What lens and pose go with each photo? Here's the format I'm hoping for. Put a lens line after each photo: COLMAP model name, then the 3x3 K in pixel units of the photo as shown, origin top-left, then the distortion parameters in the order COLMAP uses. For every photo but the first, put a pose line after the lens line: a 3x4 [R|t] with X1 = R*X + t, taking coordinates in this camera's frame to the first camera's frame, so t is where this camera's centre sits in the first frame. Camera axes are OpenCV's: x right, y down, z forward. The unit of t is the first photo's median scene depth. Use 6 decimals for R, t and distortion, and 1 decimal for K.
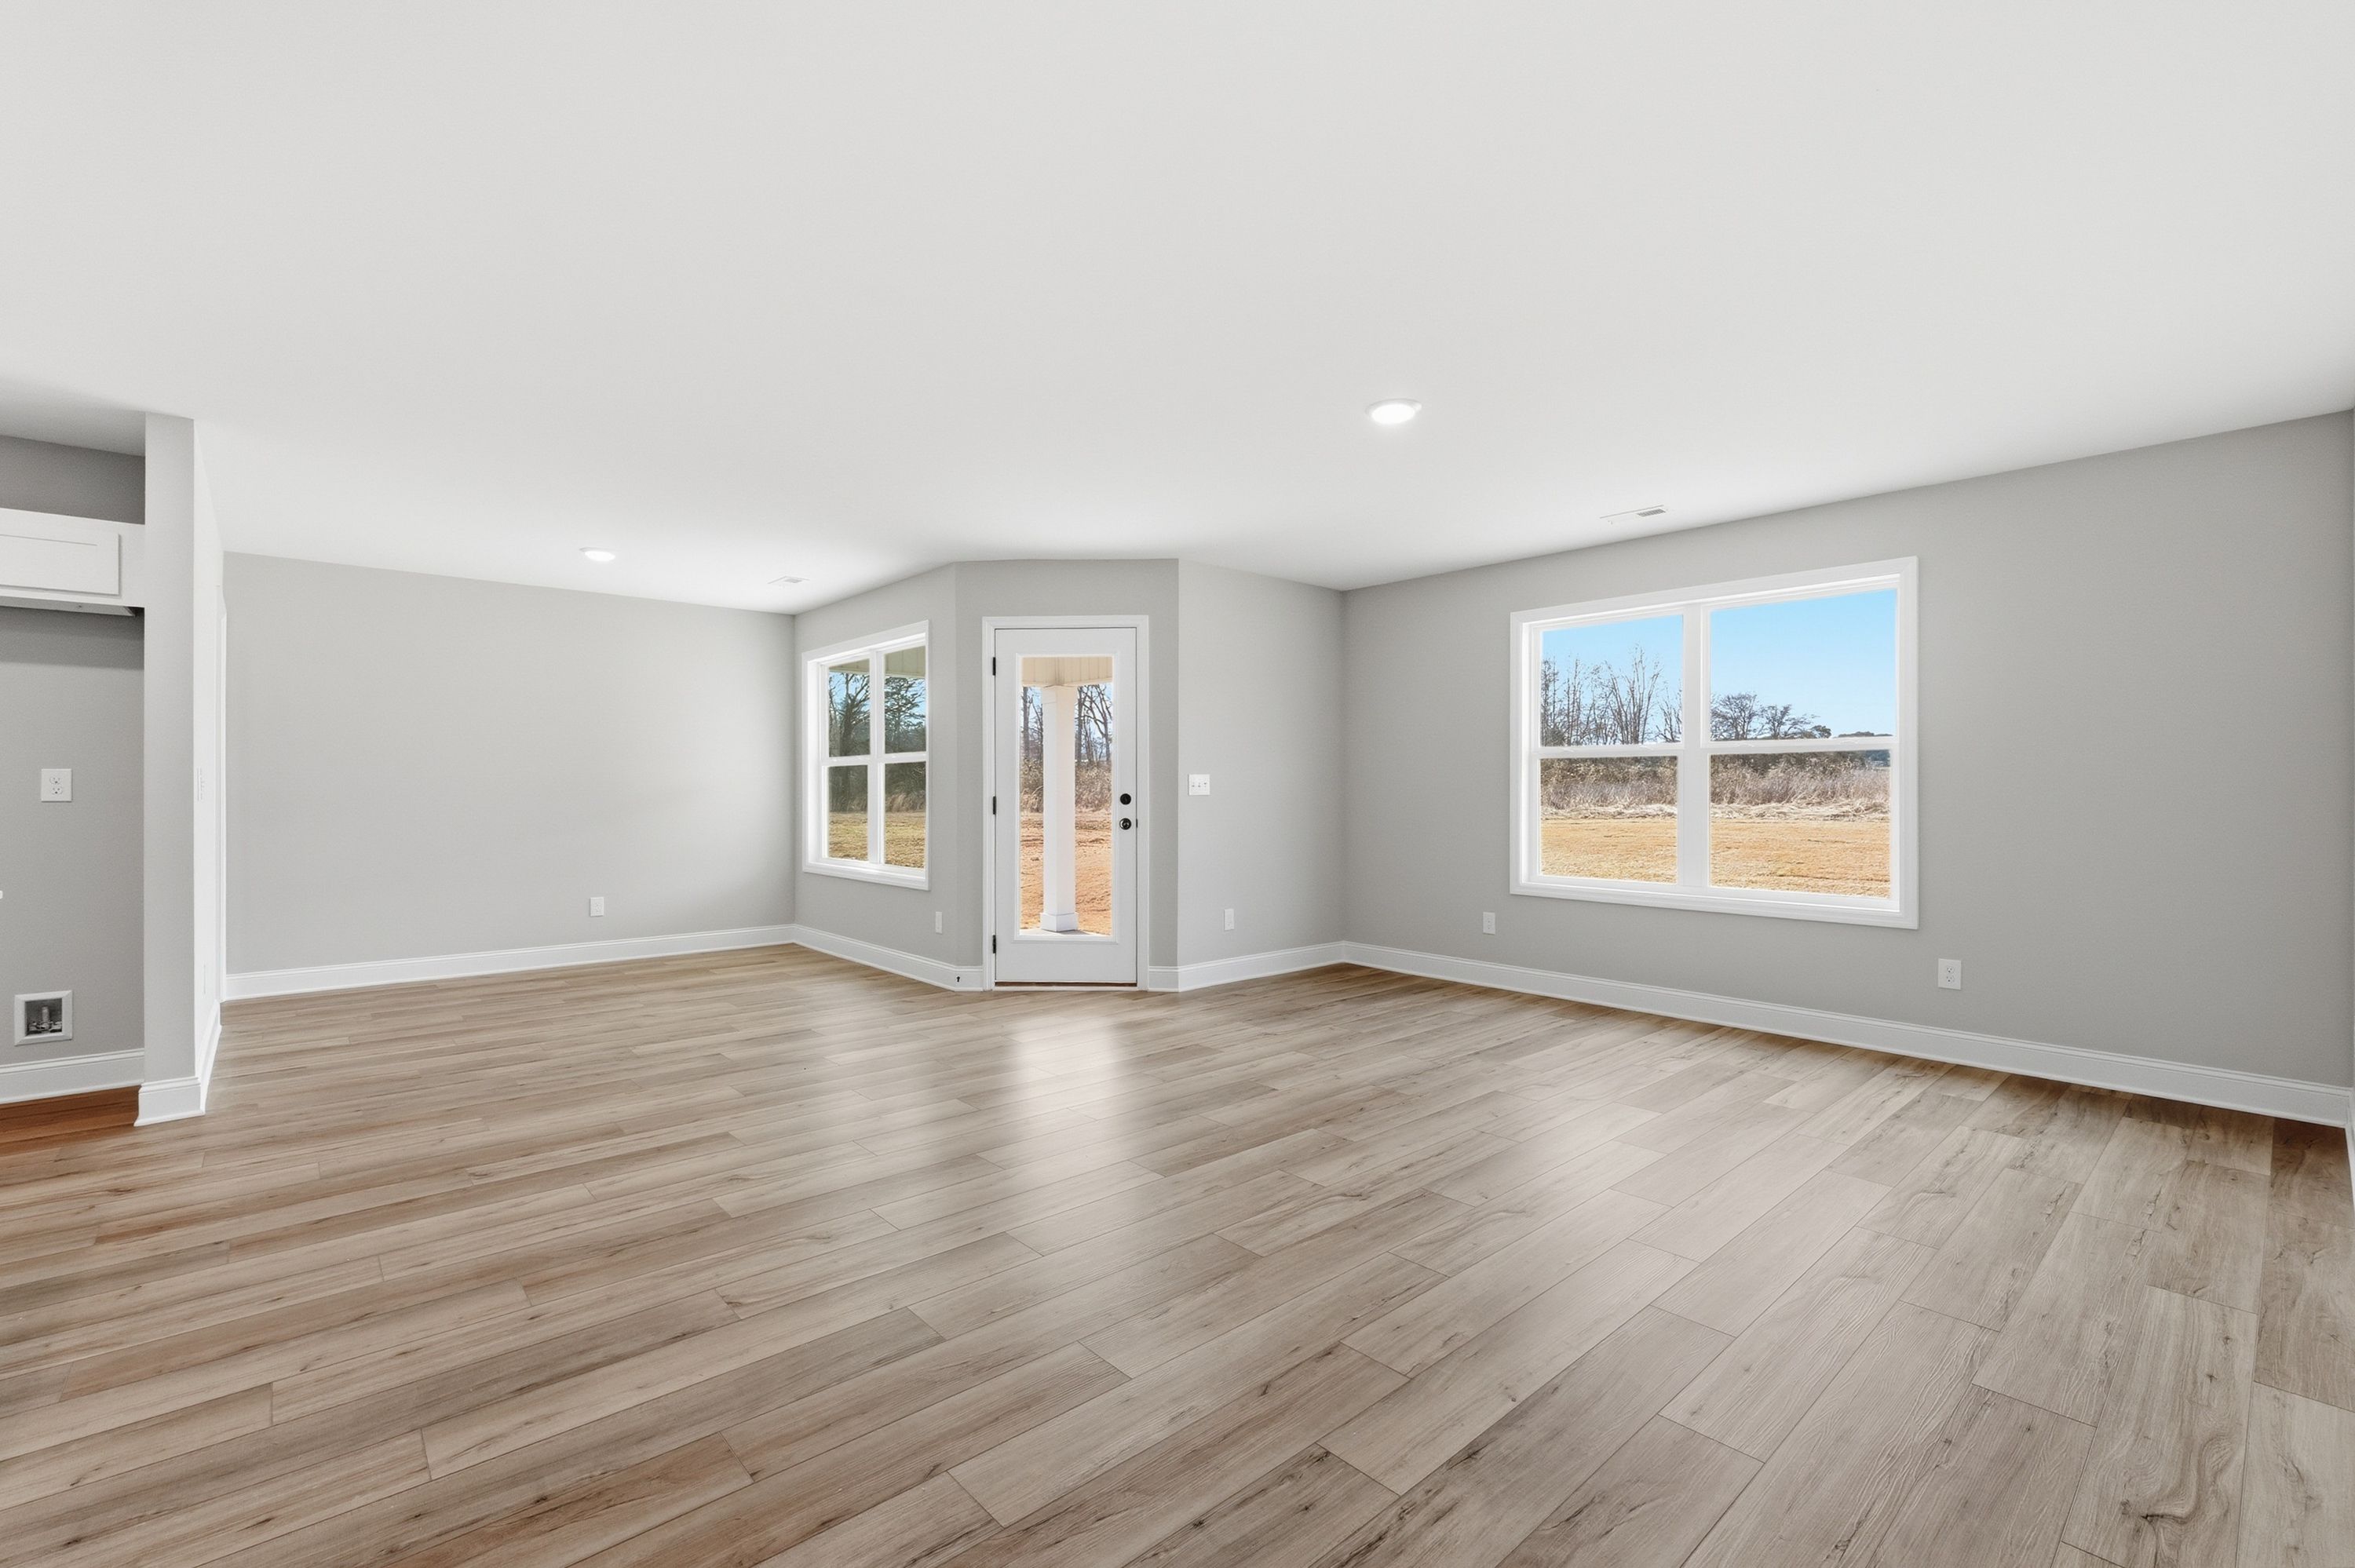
lens RADIAL K [[1027.1, 0, 1183.8], [0, 1027.1, 794.3], [0, 0, 1]] dist [-0.002791, 0.000482]
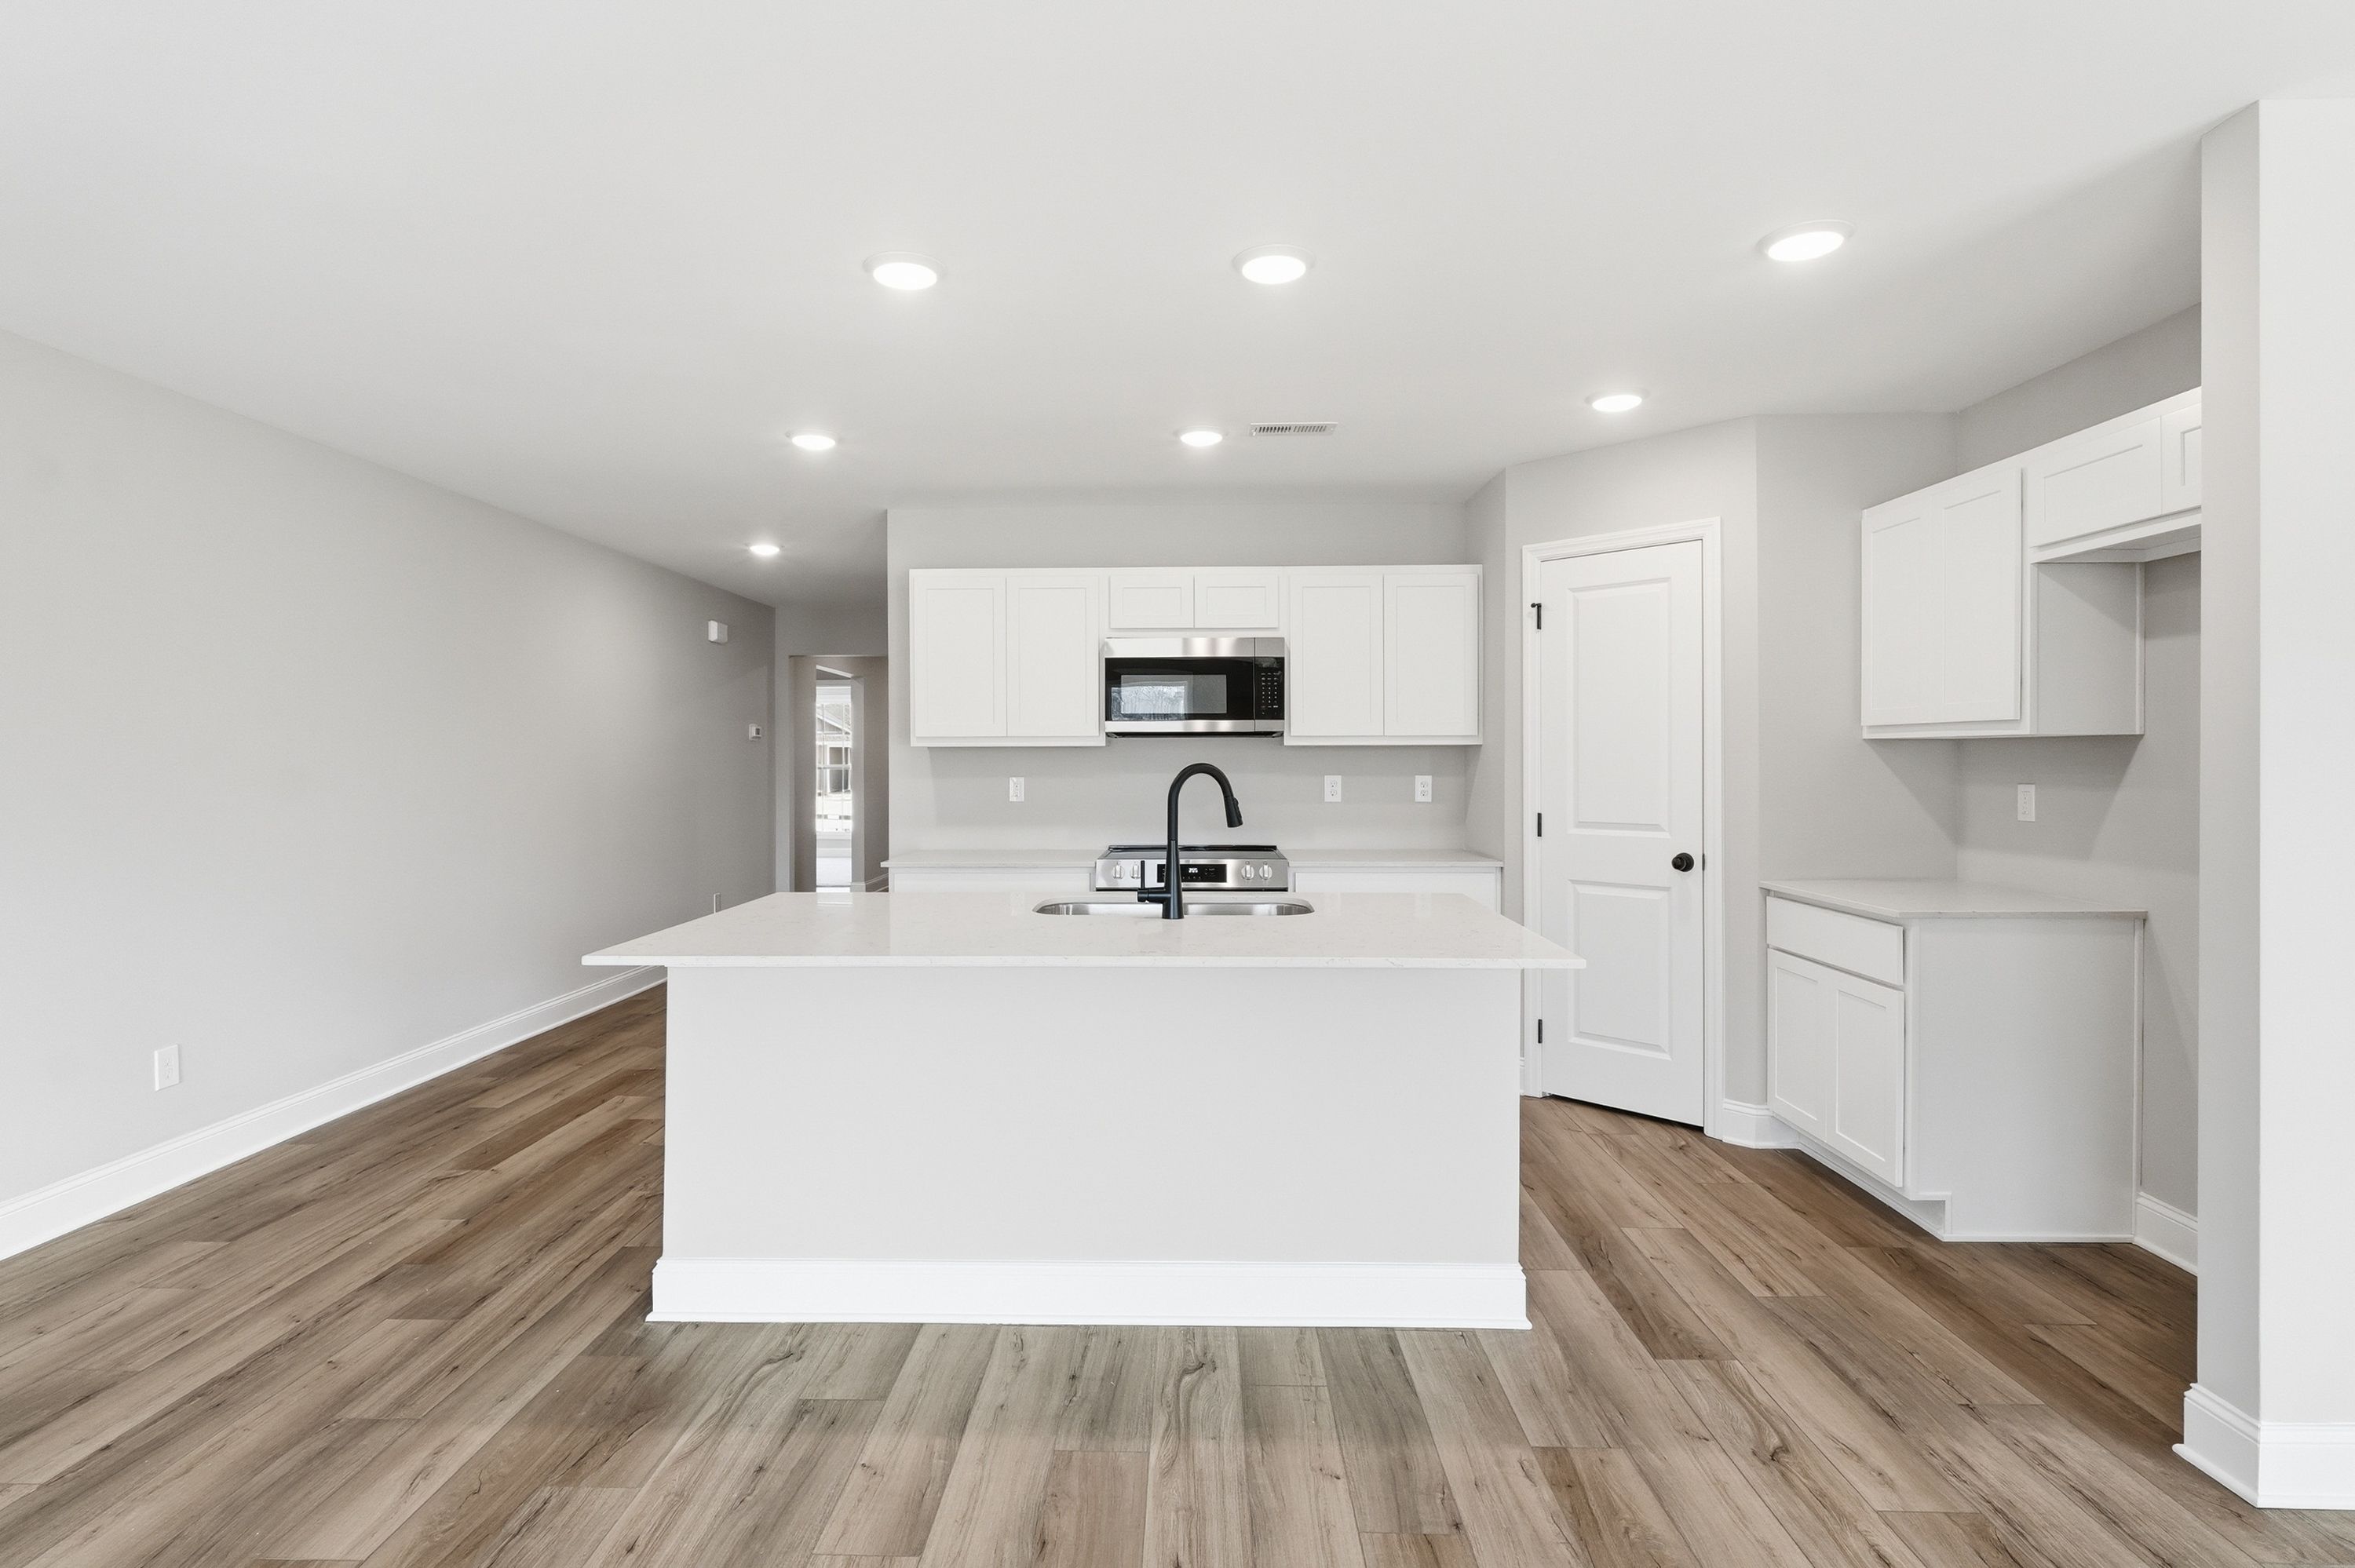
lens RADIAL K [[1168.4, 0, 1137.9], [0, 1168.4, 743.7], [0, 0, 1]] dist [-0.005033, -0.000292]
pose [[-0.700057, -0.009218, -0.714027, -0.112478], [0.001083, 0.999902, -0.013970, -0.027093], [0.714086, -0.010553, -0.699979, 0.622469]]
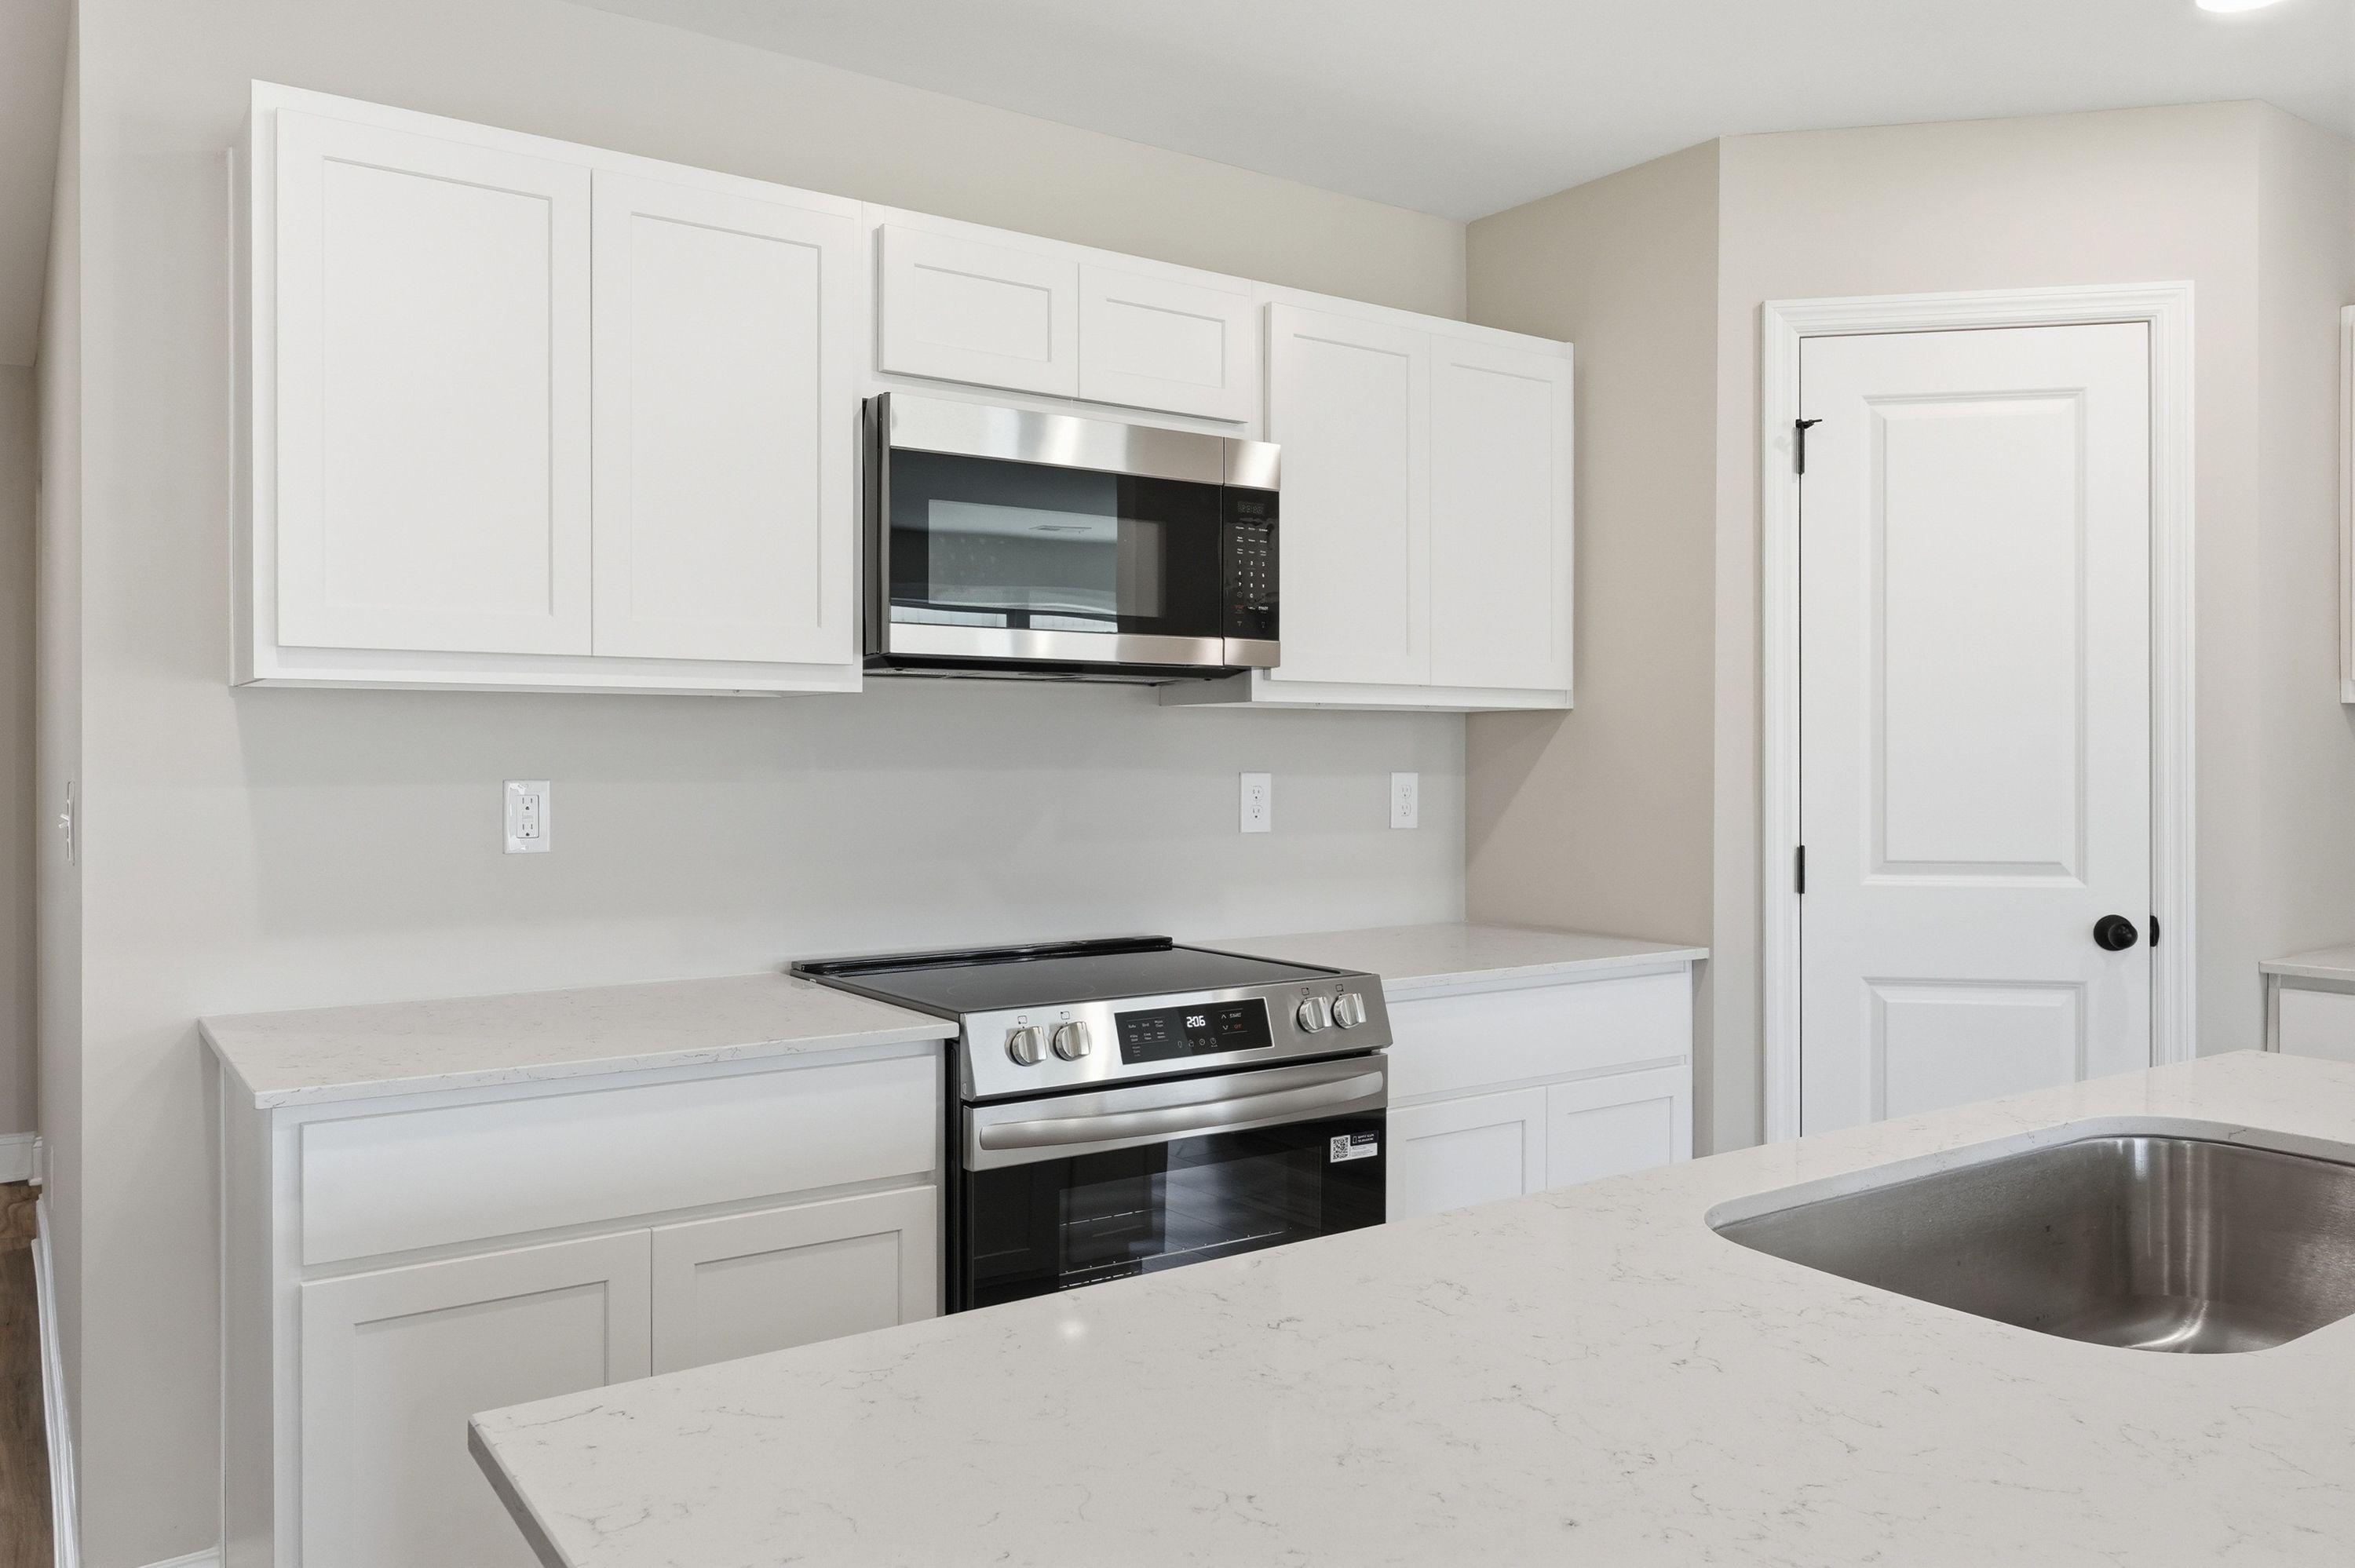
lens RADIAL K [[1709.9, 0, 1174.2], [0, 1709.9, 769.1], [0, 0, 1]] dist [-0.014570, -0.004783]
pose [[-0.138753, 0.003594, -0.990320, -0.271812], [-0.001483, 0.999992, 0.003837, -0.018695], [0.990326, 0.002001, -0.138747, 0.141373]]
